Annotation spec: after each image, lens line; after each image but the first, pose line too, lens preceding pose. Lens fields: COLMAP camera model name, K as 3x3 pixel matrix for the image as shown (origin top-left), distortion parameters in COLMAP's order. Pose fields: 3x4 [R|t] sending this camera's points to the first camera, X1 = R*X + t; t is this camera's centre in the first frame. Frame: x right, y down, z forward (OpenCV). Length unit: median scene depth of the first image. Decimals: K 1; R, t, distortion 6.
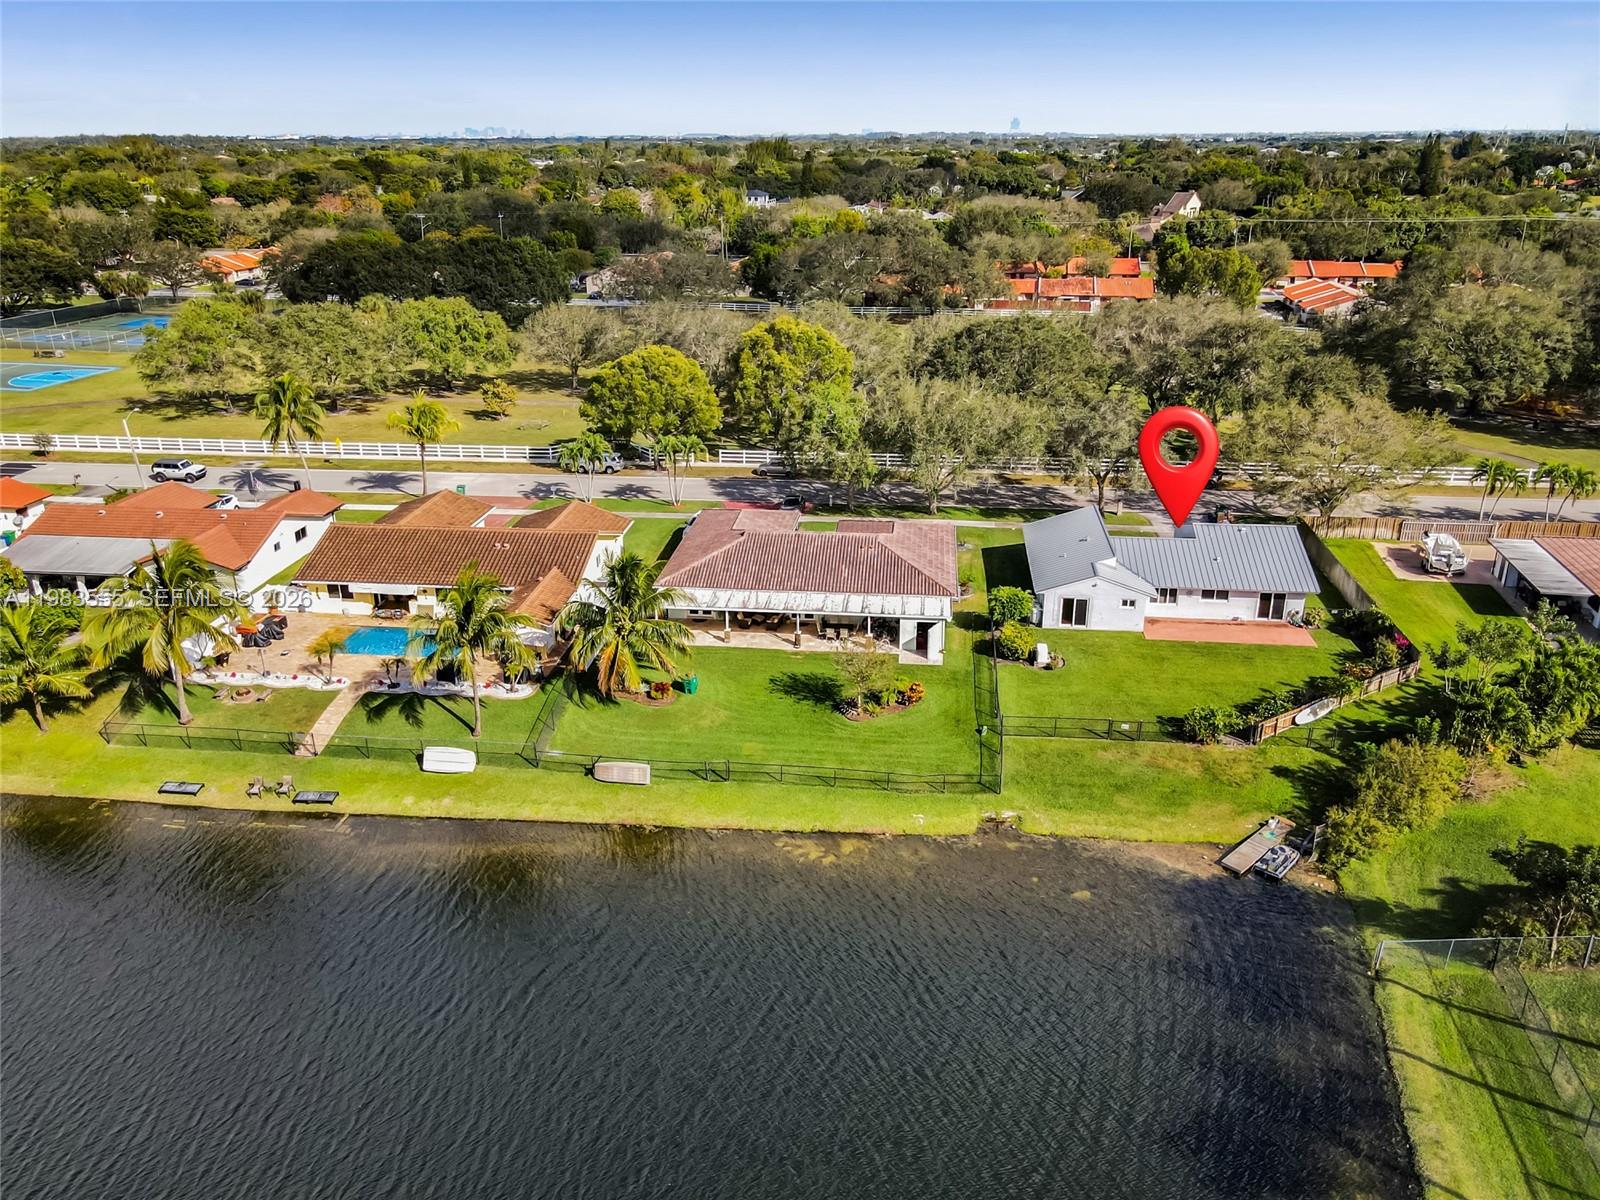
lens RADIAL K [[1165.5, 0, 787.3], [0, 1165.5, 603.0], [0, 0, 1]] dist [0.001781, 0.001959]
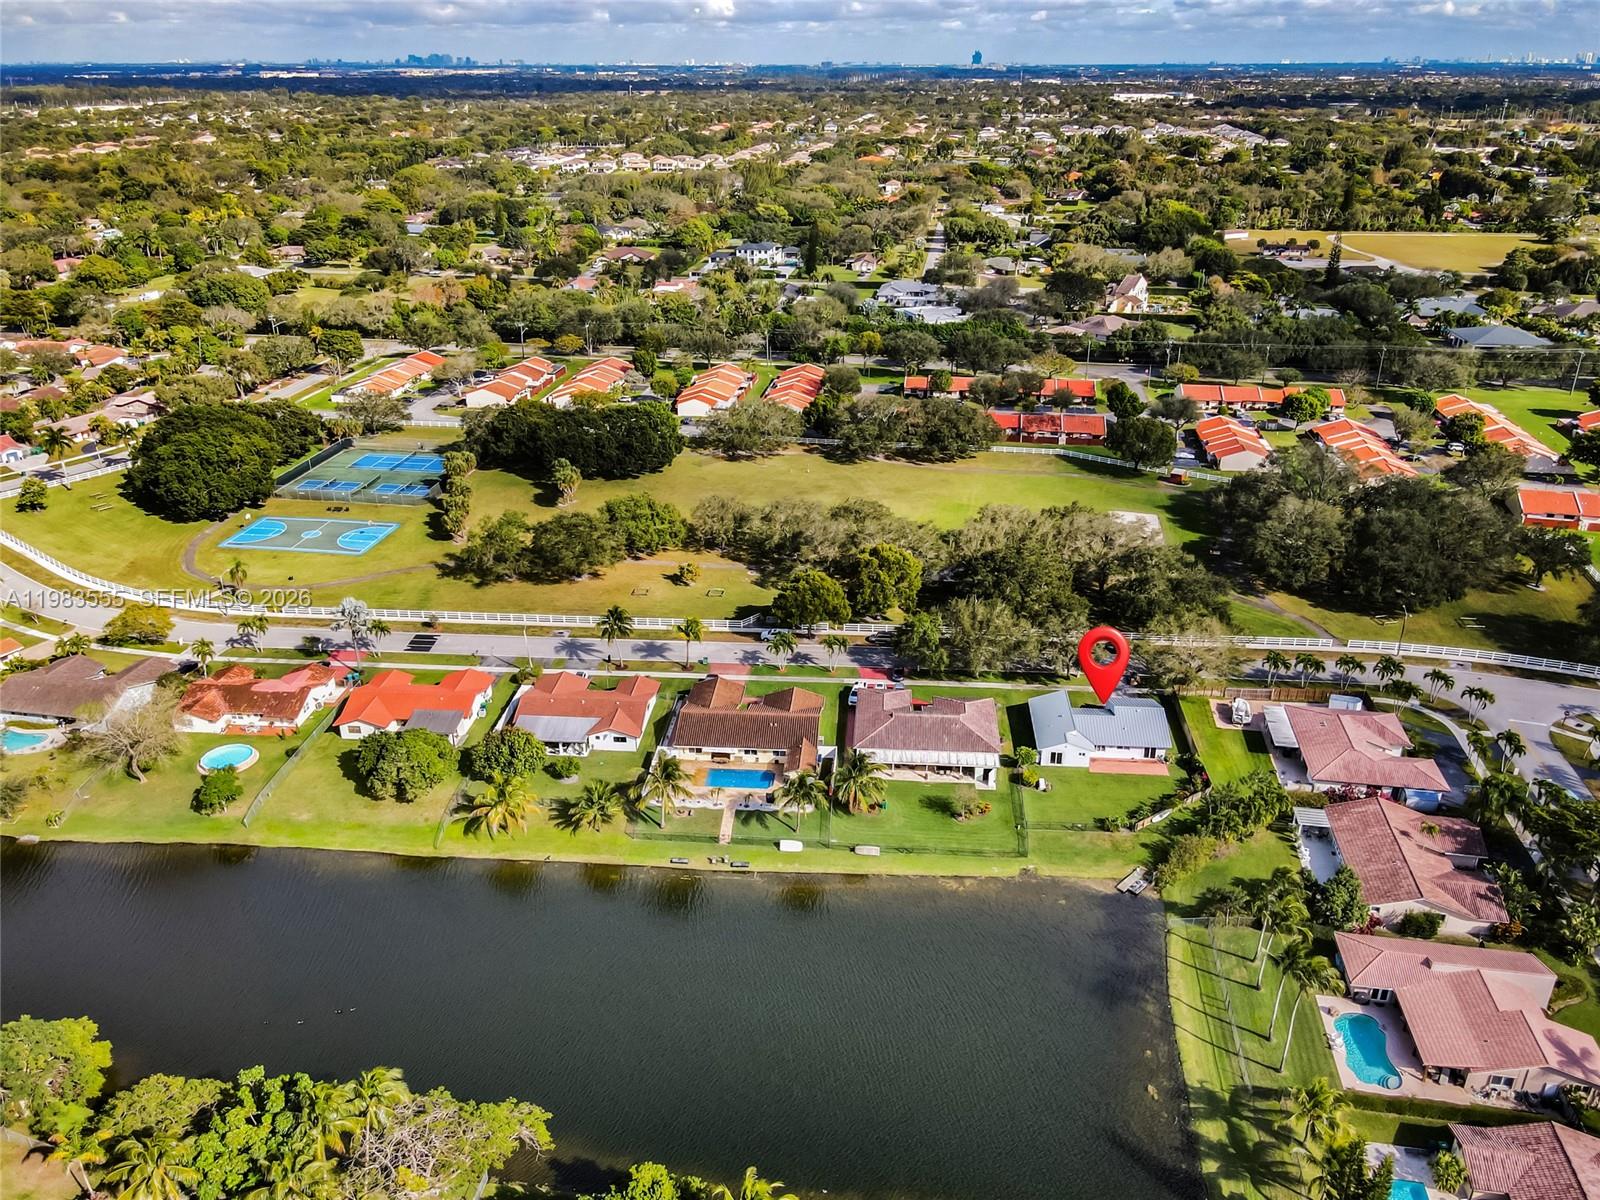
lens RADIAL K [[1165.5, 0, 810.9], [0, 1165.5, 596.9], [0, 0, 1]] dist [0.001781, 0.001959]
pose [[0.998732, -0.008161, 0.049681, -0.311843], [0.006280, 0.999261, 0.037908, -0.385342], [-0.049954, -0.037548, 0.998045, -1.115268]]
